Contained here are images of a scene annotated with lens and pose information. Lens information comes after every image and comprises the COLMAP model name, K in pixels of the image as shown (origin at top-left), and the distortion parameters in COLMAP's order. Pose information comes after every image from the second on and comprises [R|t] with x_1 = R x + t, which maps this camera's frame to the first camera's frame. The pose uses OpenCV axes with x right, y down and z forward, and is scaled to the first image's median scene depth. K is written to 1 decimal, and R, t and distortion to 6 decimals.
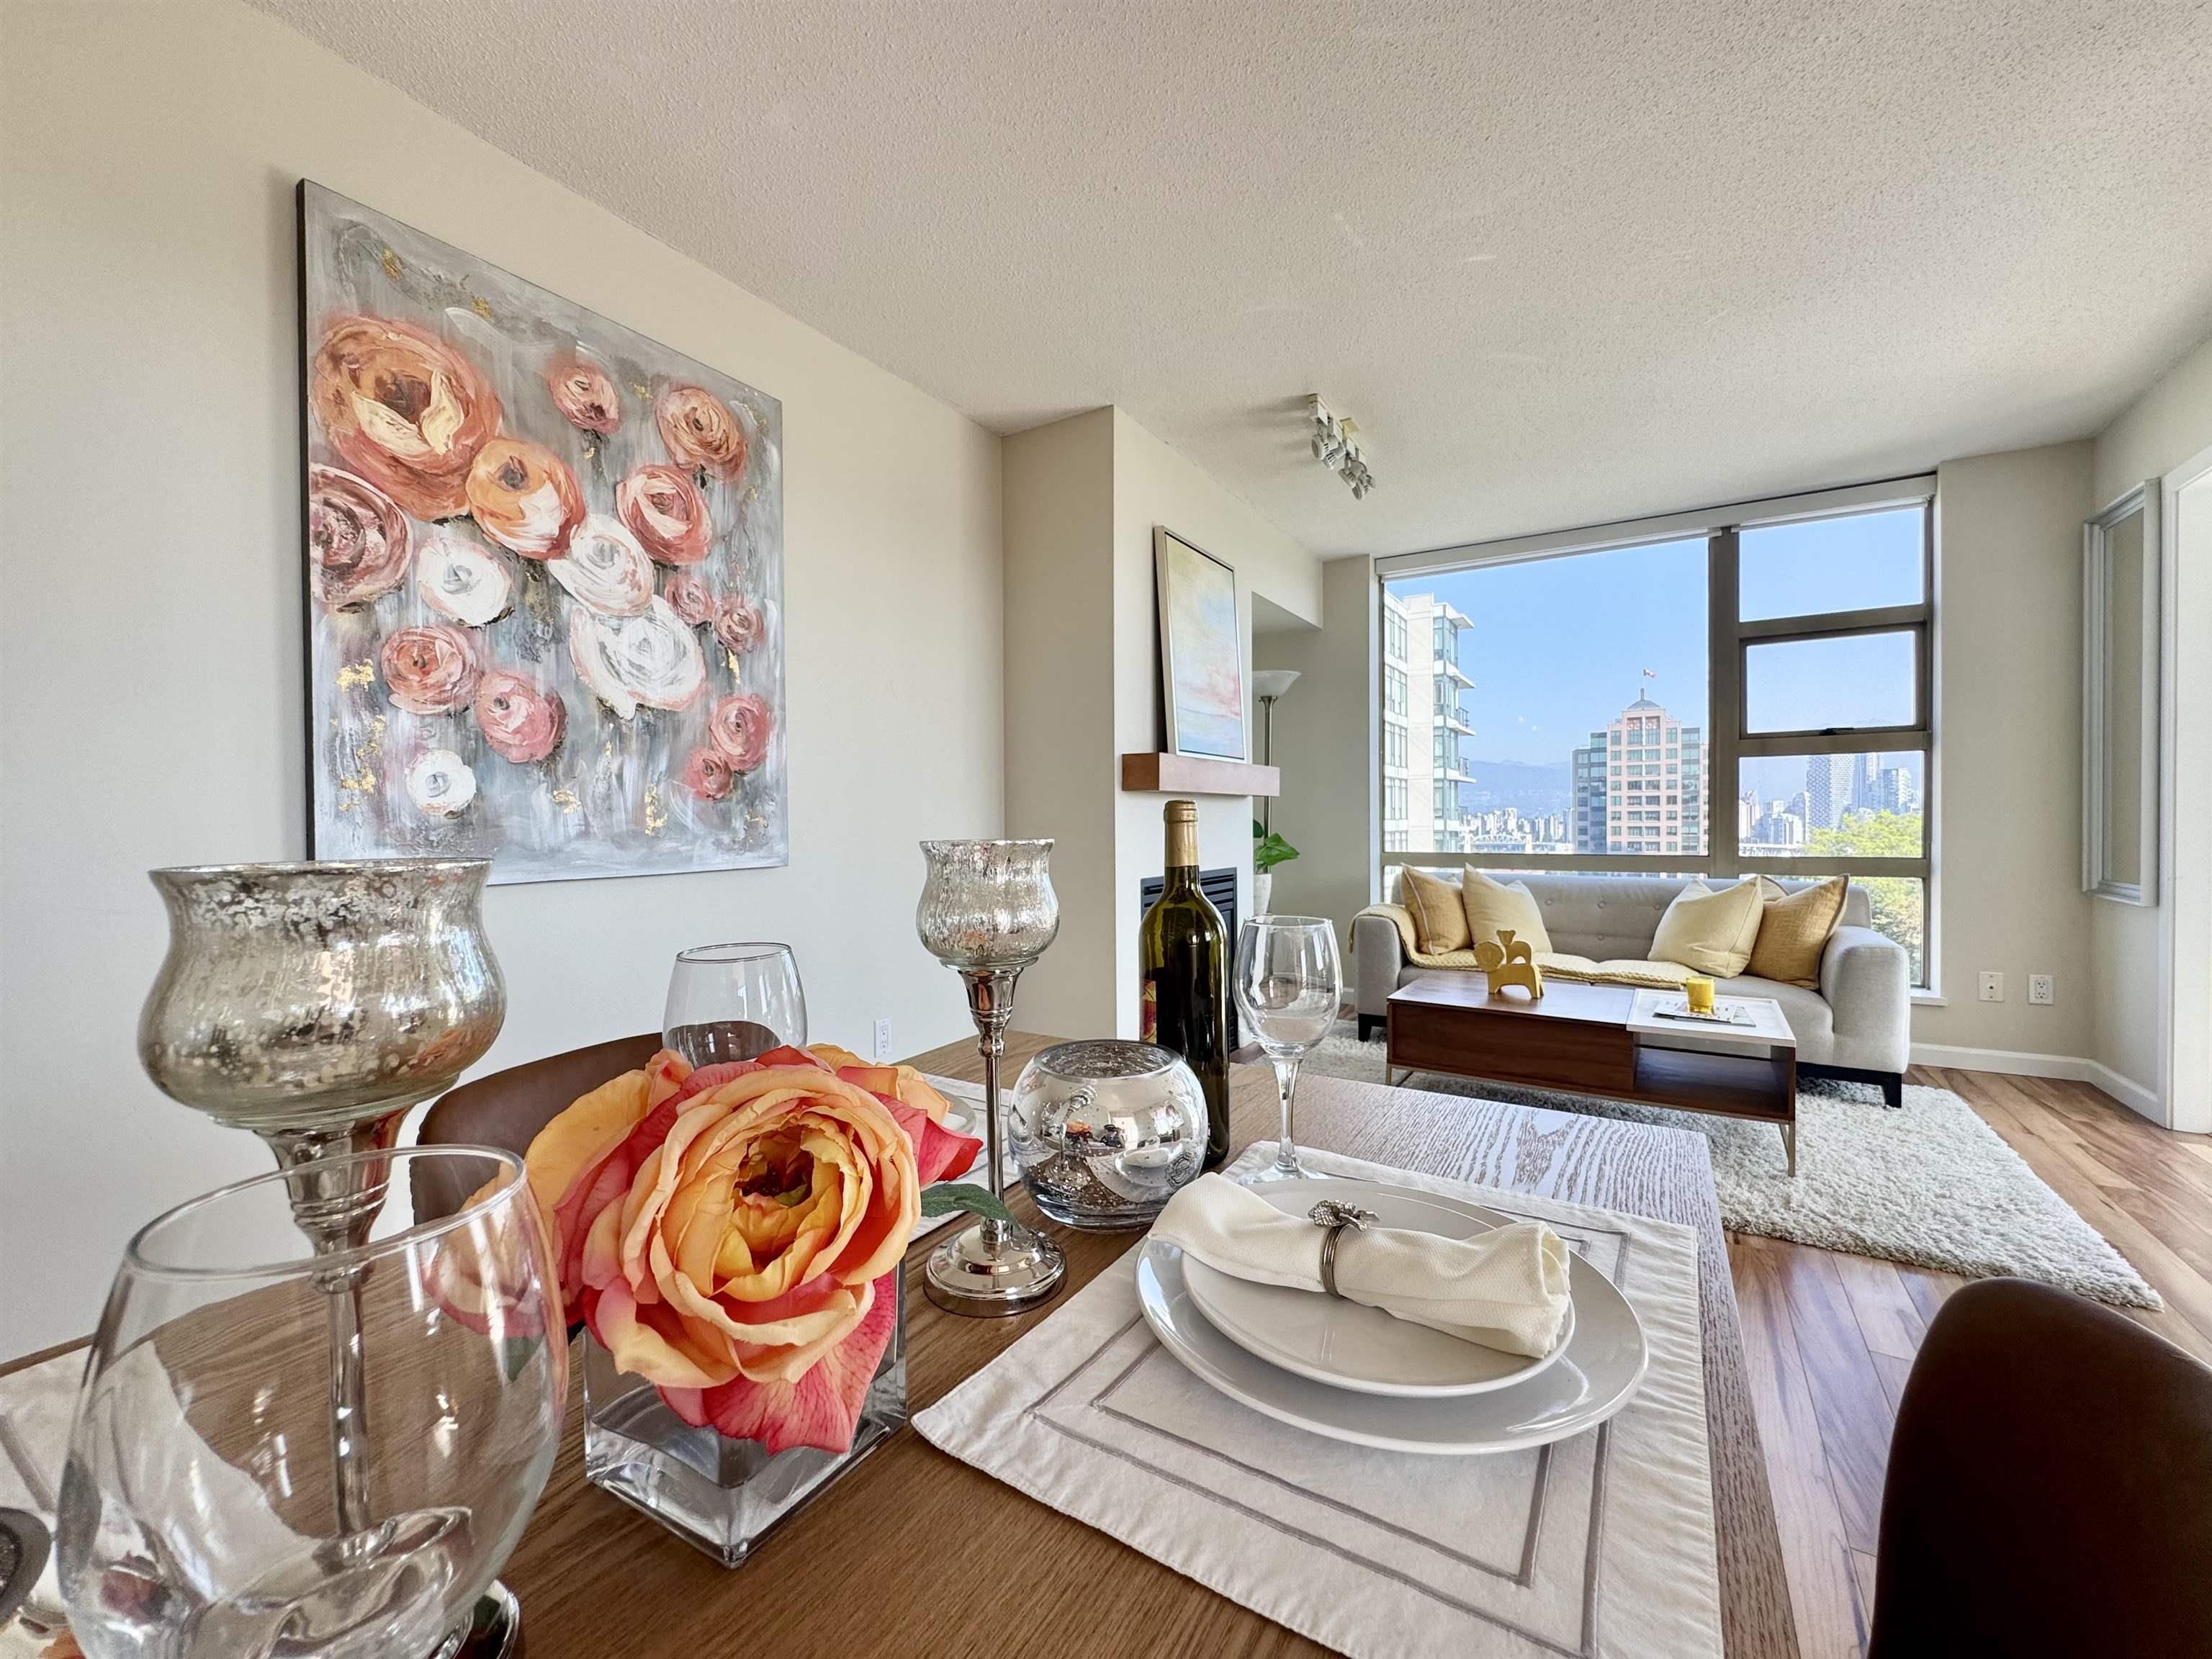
lens RADIAL K [[887.8, 0, 1105.5], [0, 887.8, 831.1], [0, 0, 1]] dist [-0.003397, 0.000232]
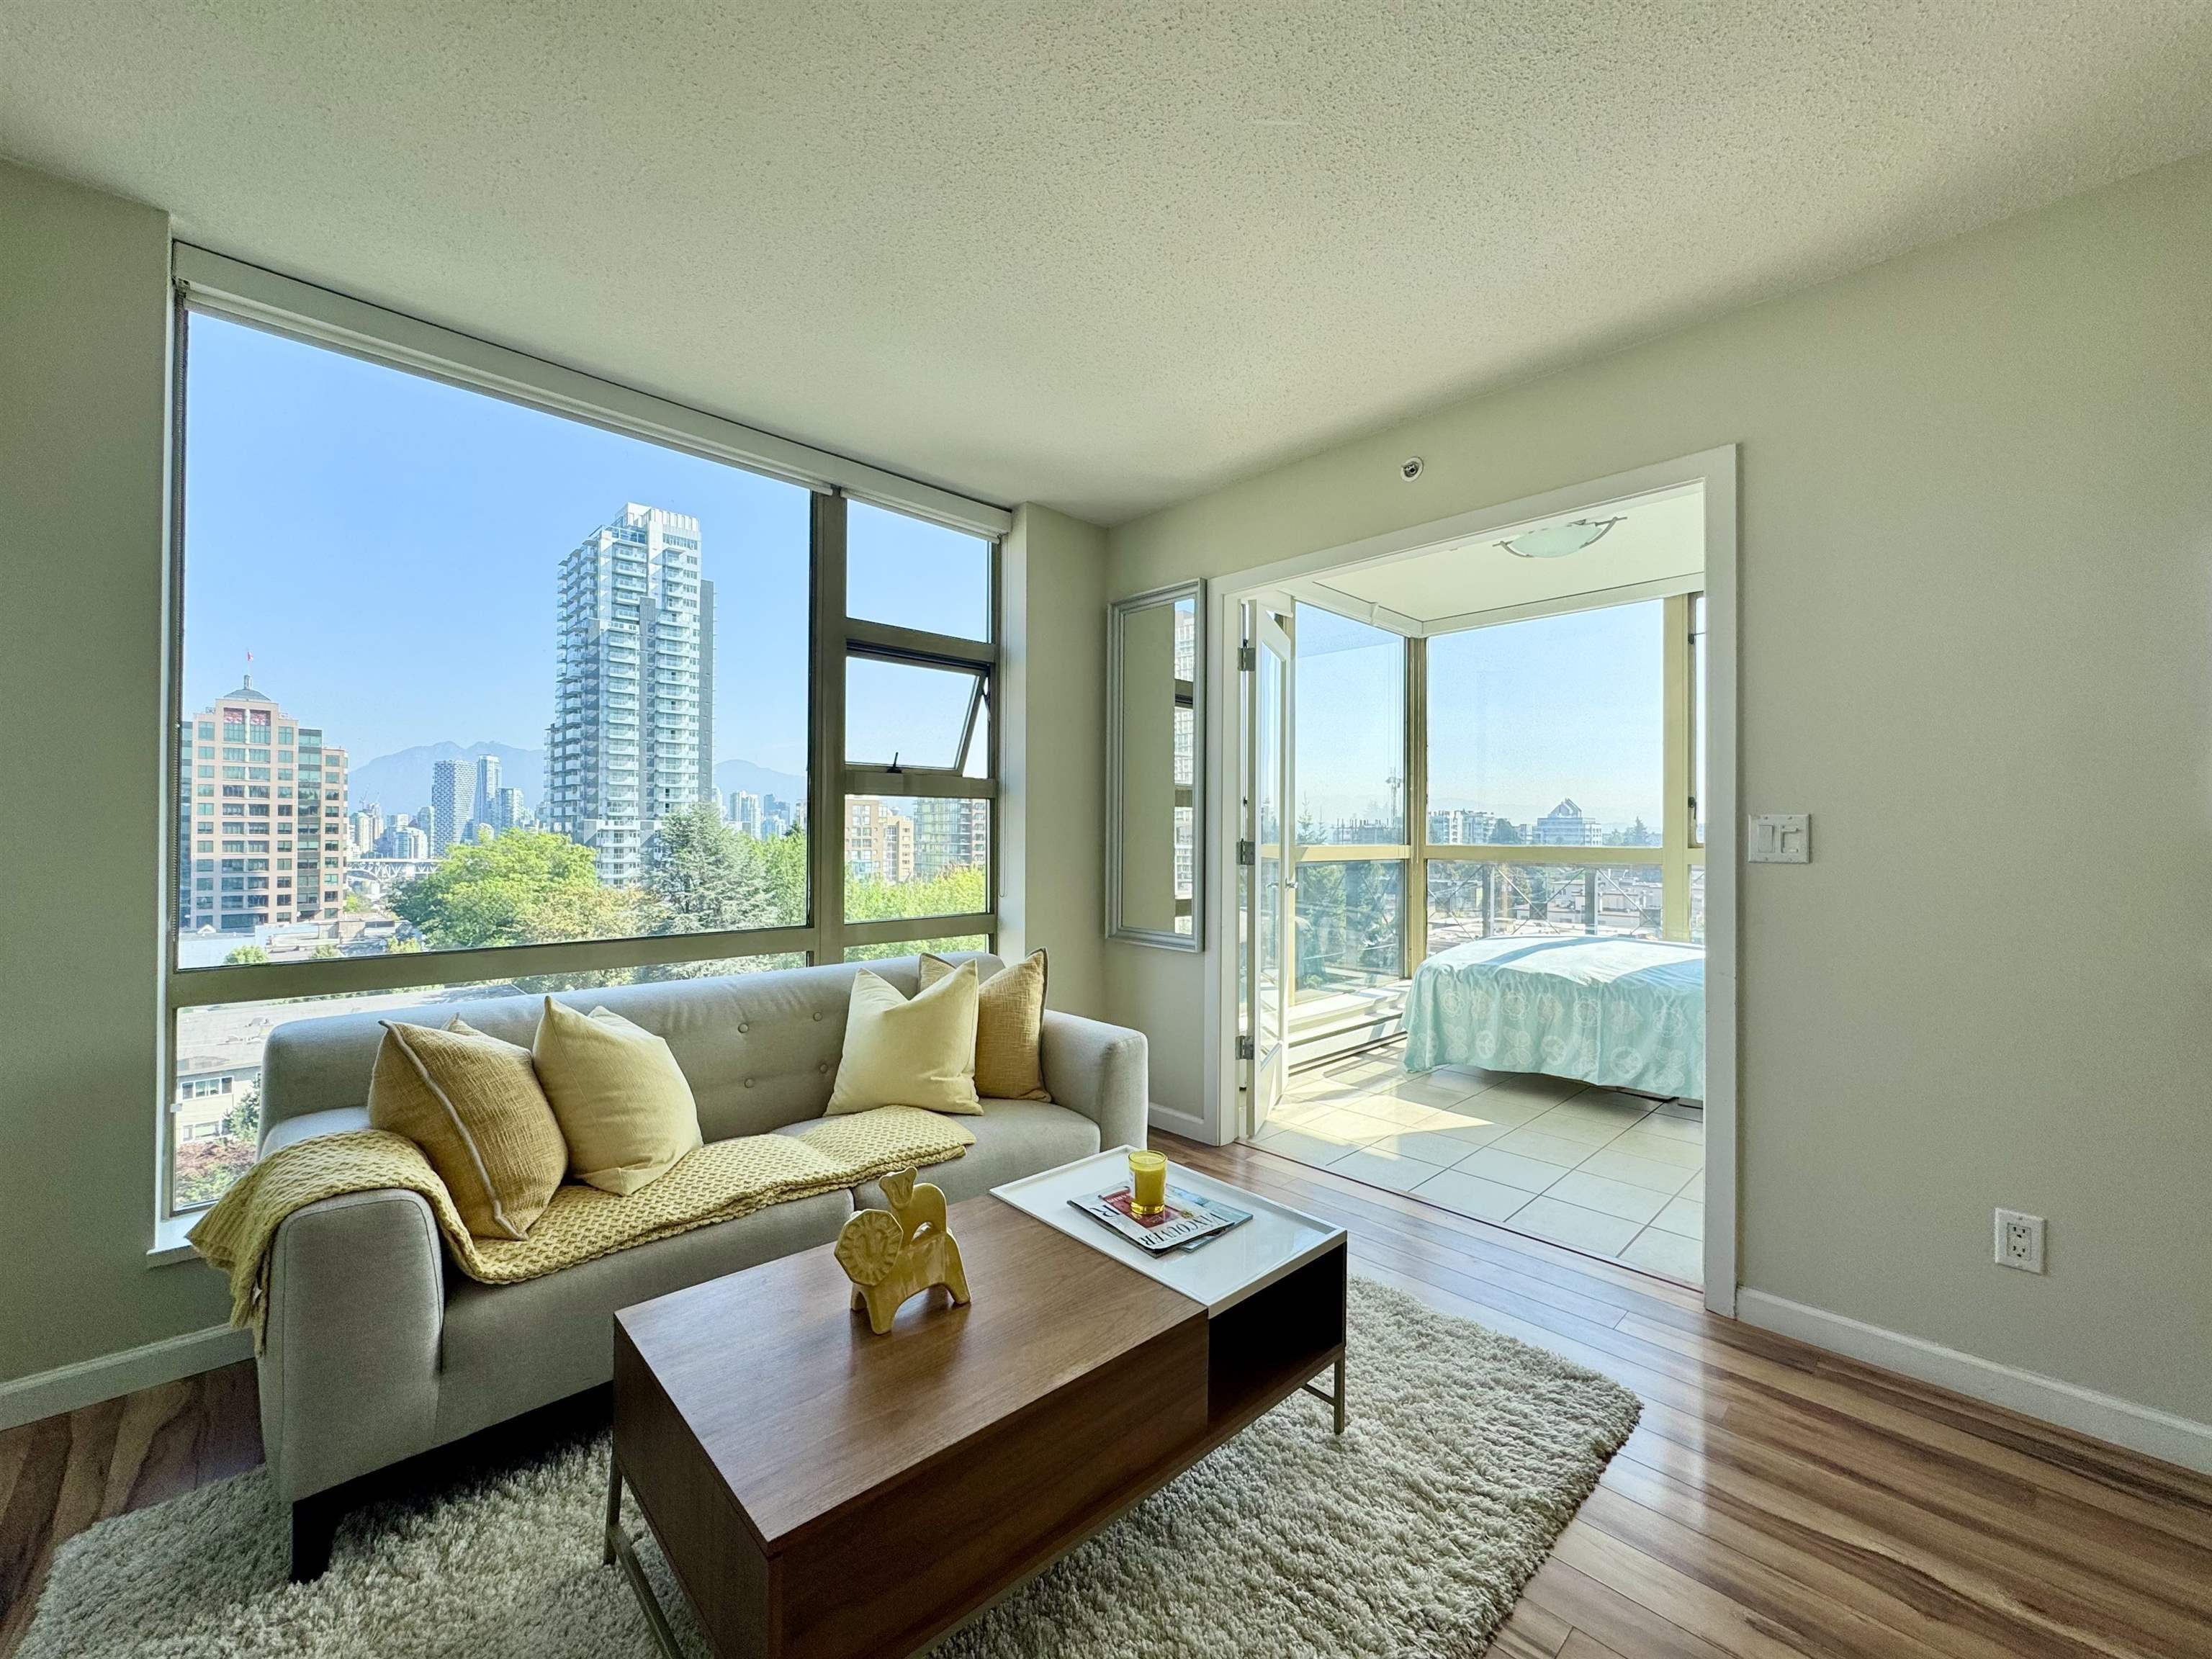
lens RADIAL K [[887.8, 0, 1108.5], [0, 887.8, 829.0], [0, 0, 1]] dist [-0.003397, 0.000232]
pose [[0.244152, 0.012873, 0.969651, 0.042205], [0.004489, 0.999886, -0.014404, -0.054483], [-0.969727, 0.007870, 0.244067, 0.788674]]
